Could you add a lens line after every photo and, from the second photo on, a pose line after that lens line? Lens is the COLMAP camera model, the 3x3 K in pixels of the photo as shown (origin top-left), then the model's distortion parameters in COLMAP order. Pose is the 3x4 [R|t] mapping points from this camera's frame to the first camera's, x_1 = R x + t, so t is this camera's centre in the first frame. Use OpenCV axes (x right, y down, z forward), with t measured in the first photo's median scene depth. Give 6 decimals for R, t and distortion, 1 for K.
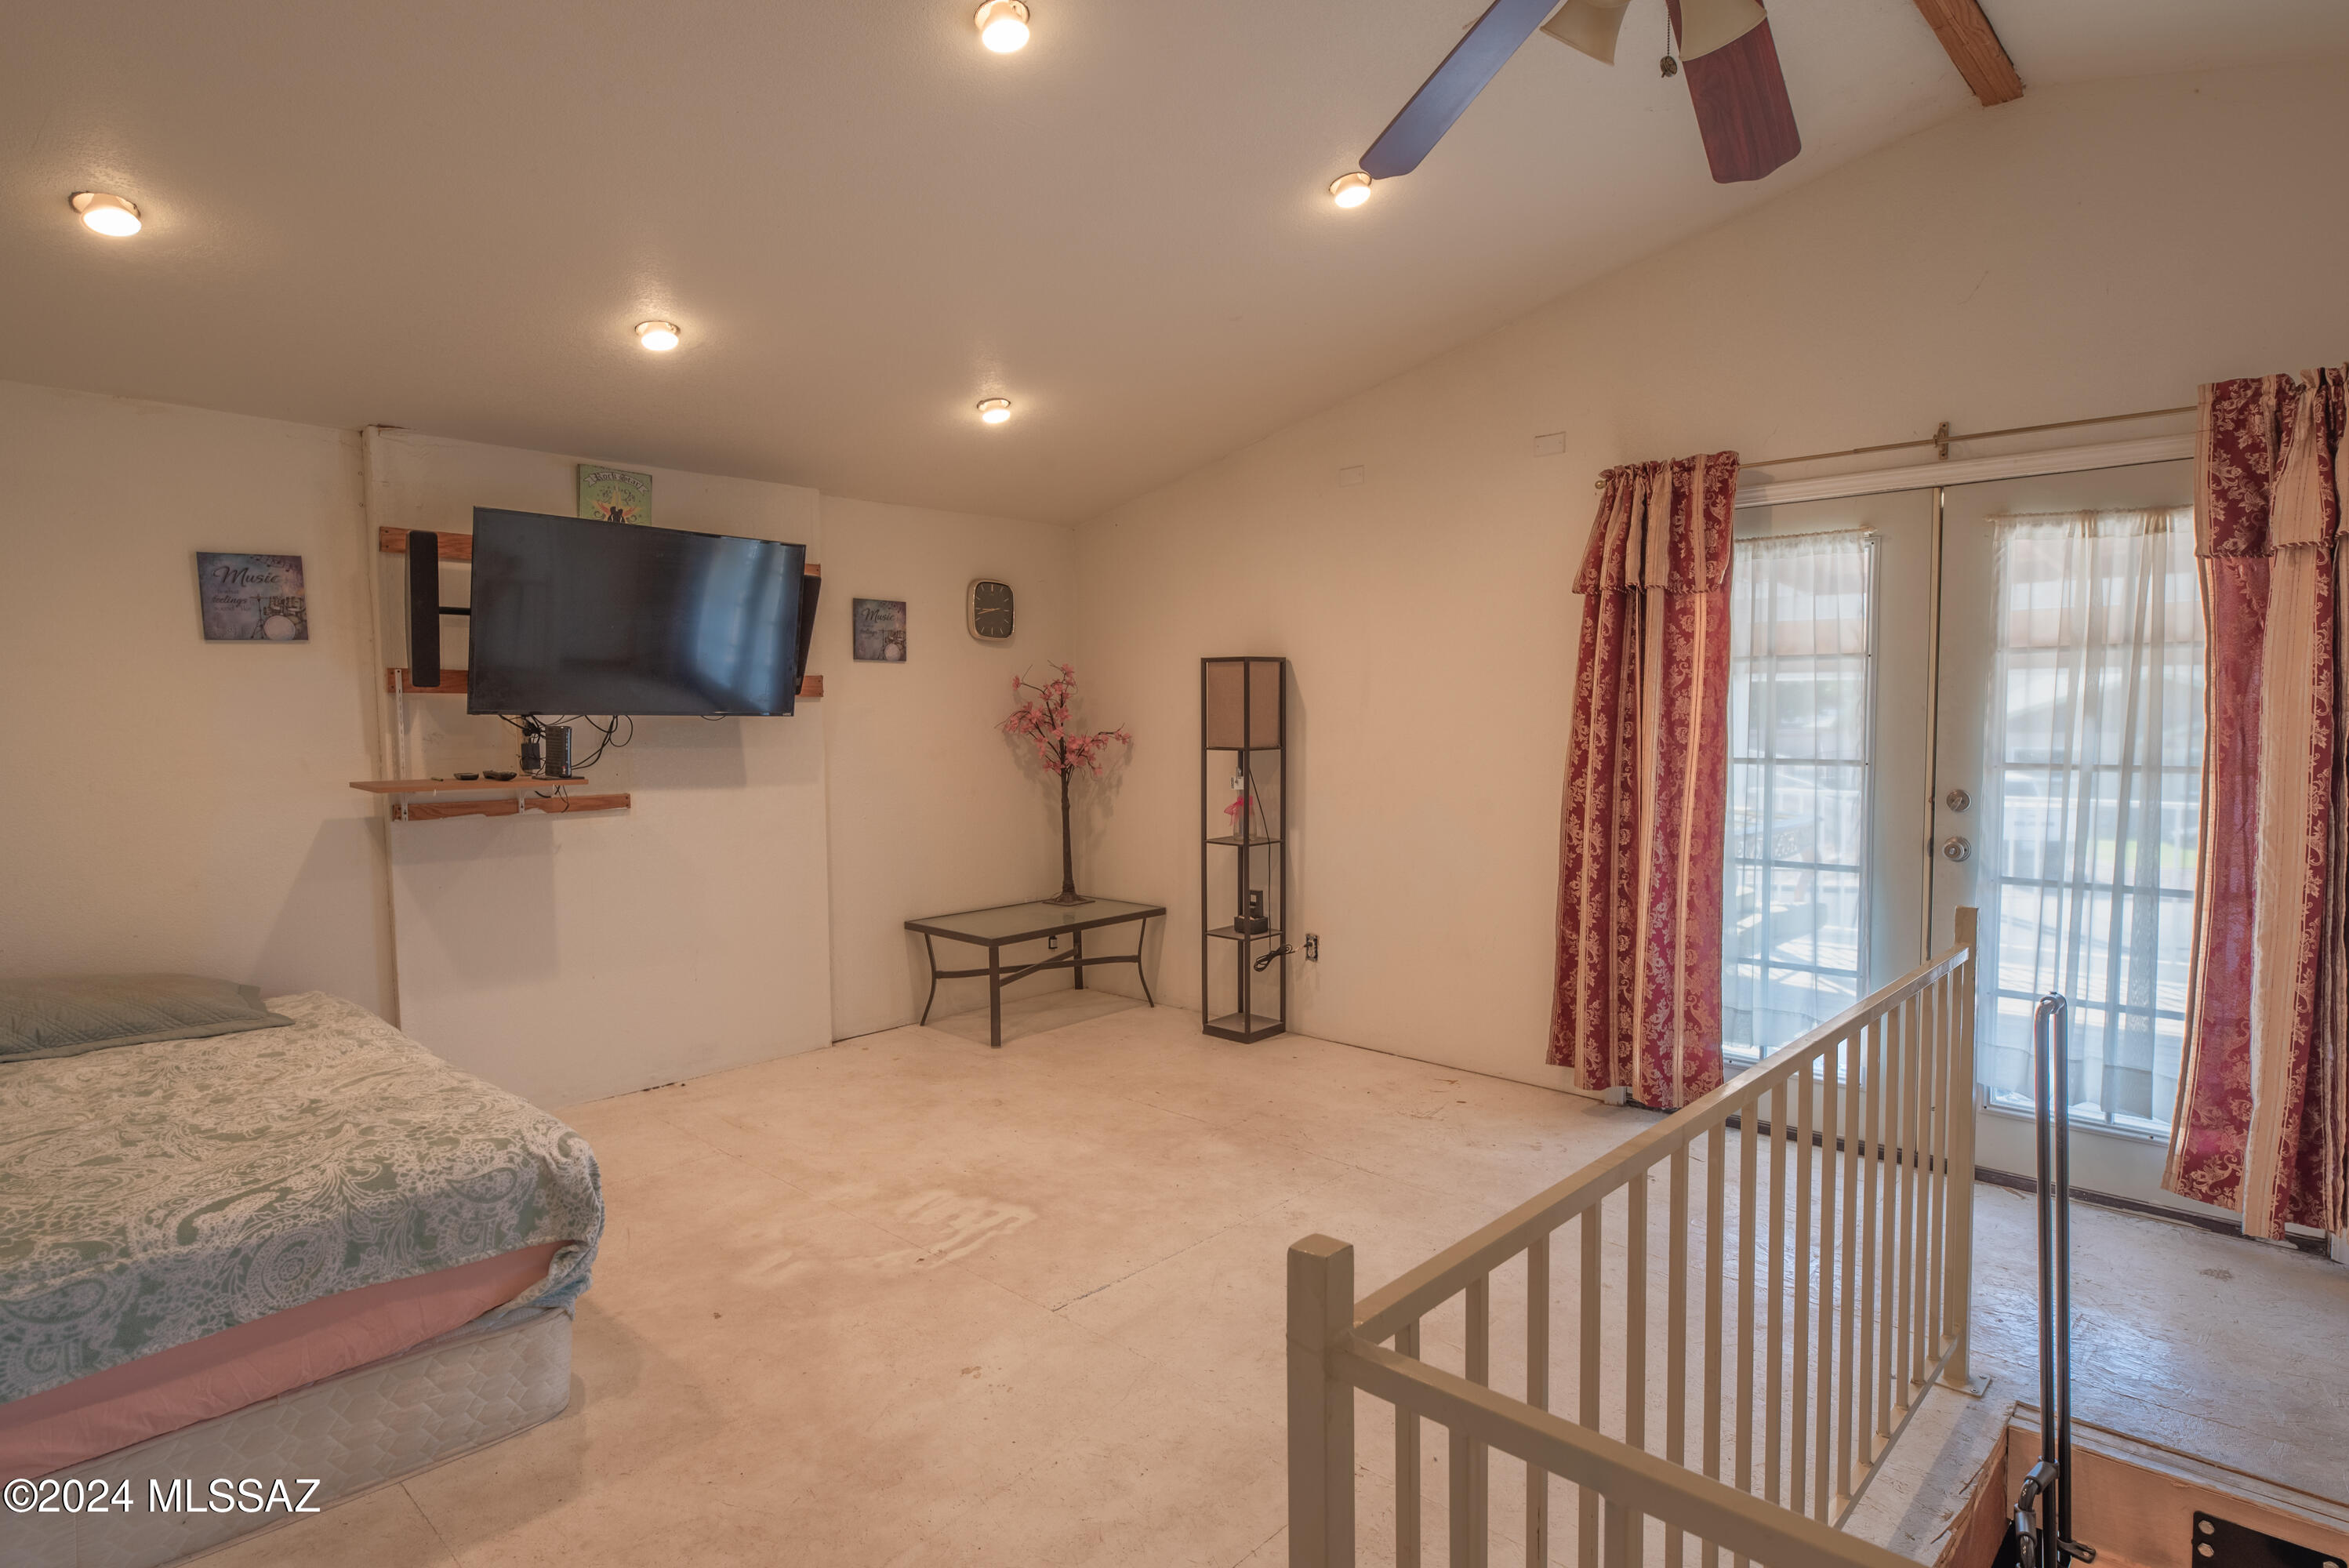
lens RADIAL K [[1266.3, 0, 1210.9], [0, 1266.3, 772.5], [0, 0, 1]] dist [0.011469, -0.004051]
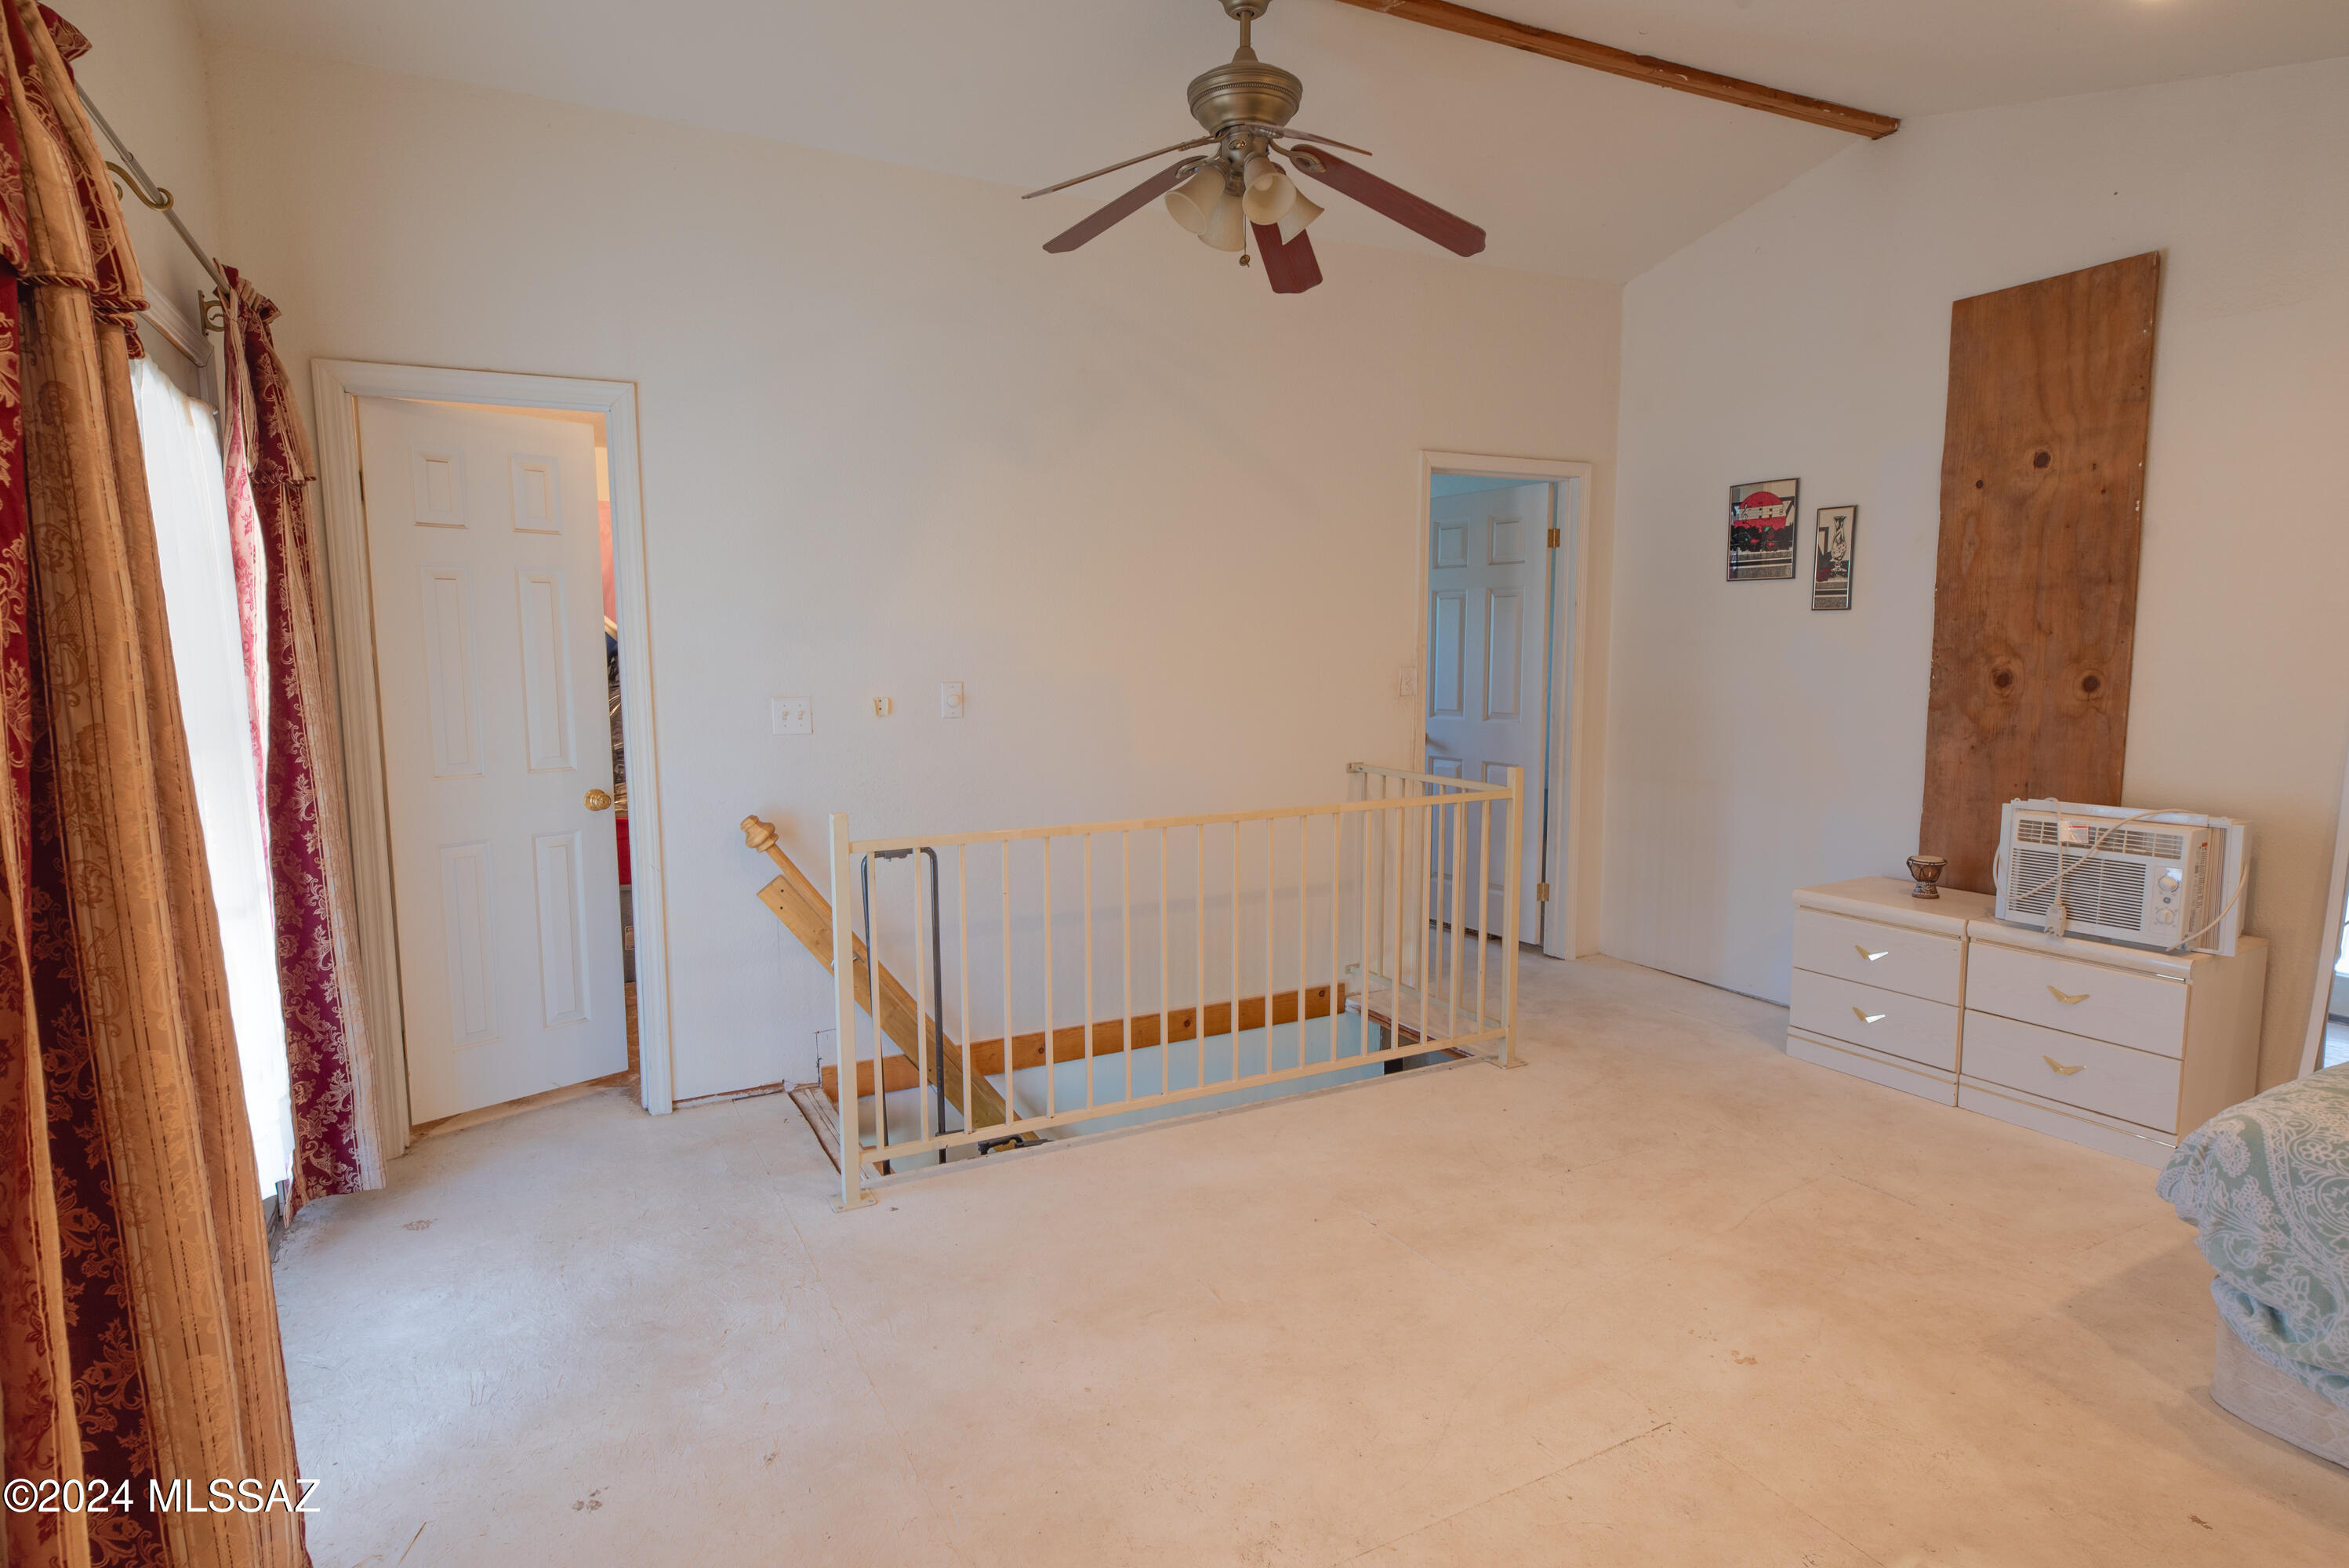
lens RADIAL K [[1266.3, 0, 1182.2], [0, 1266.3, 788.6], [0, 0, 1]] dist [0.011469, -0.004051]
pose [[-0.940398, -0.028015, 0.338921, -0.070871], [0.032160, 0.984809, 0.170635, -0.067669], [-0.338553, 0.171364, -0.925211, 1.268932]]
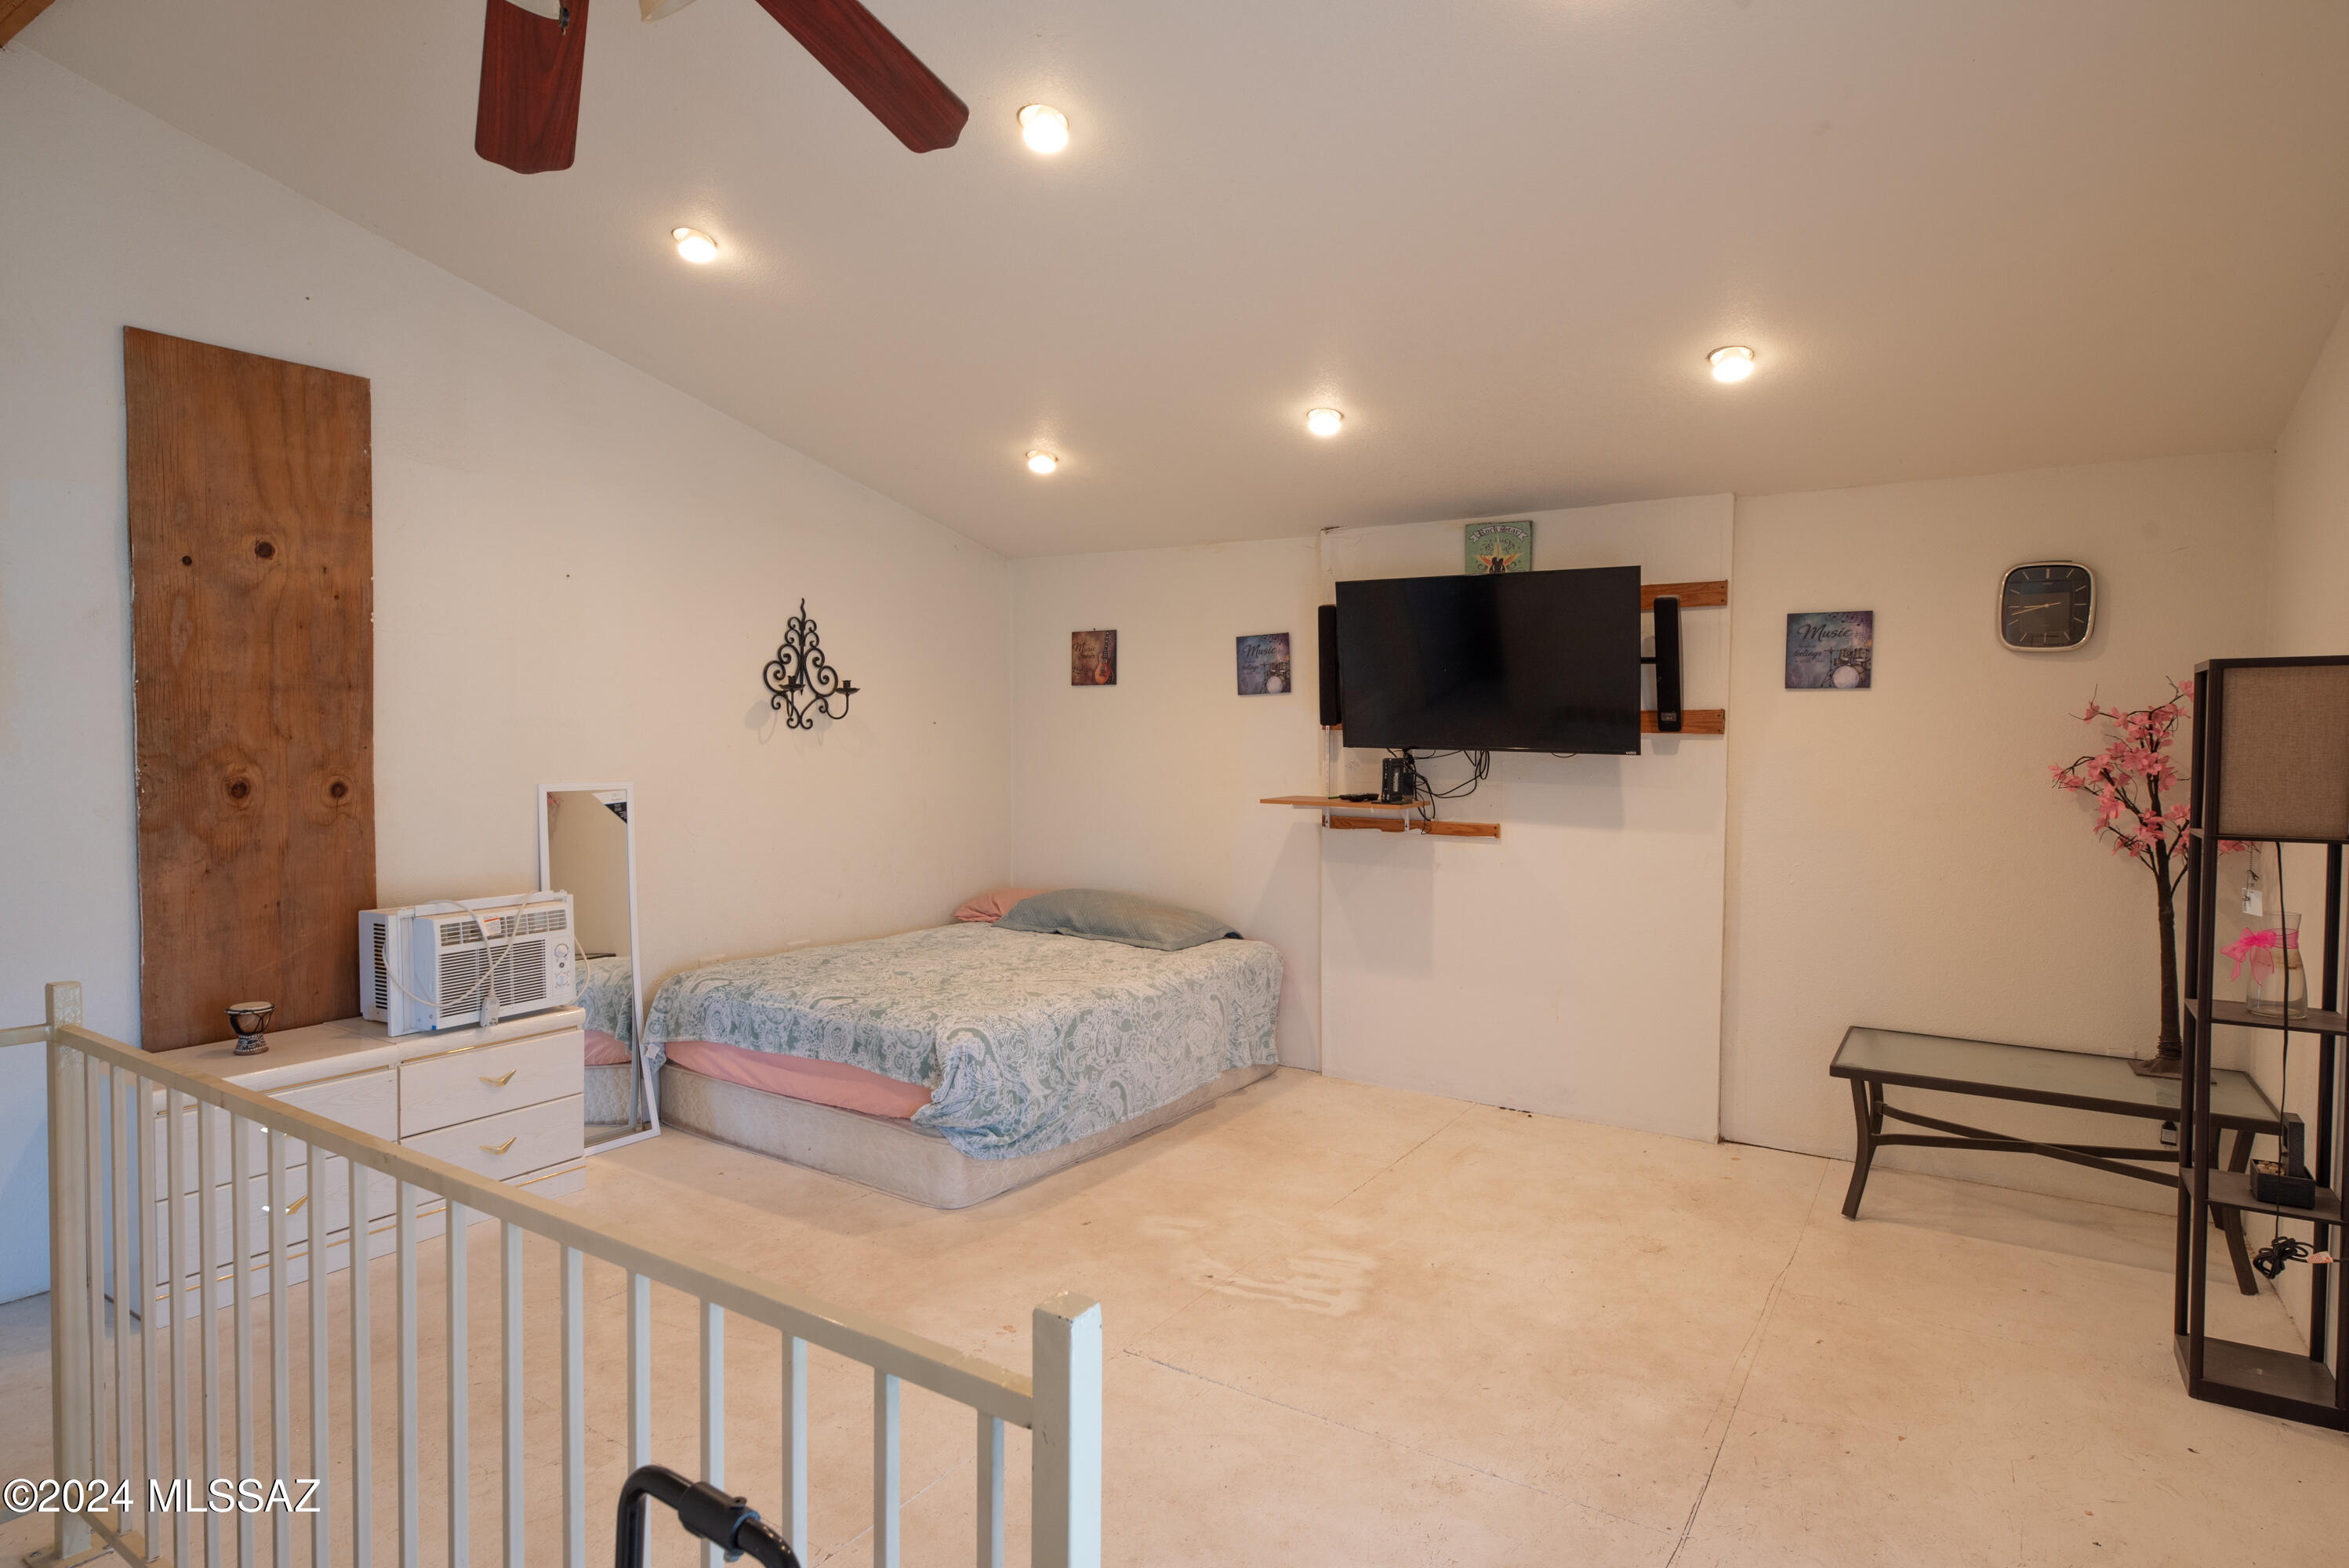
lens RADIAL K [[1266.3, 0, 1186.6], [0, 1266.3, 792.6], [0, 0, 1]] dist [0.011469, -0.004051]
pose [[0.154830, 0.042203, -0.987039, 0.608765], [-0.064602, 0.997381, 0.032512, -0.030593], [0.985827, 0.058731, 0.157151, 0.636481]]
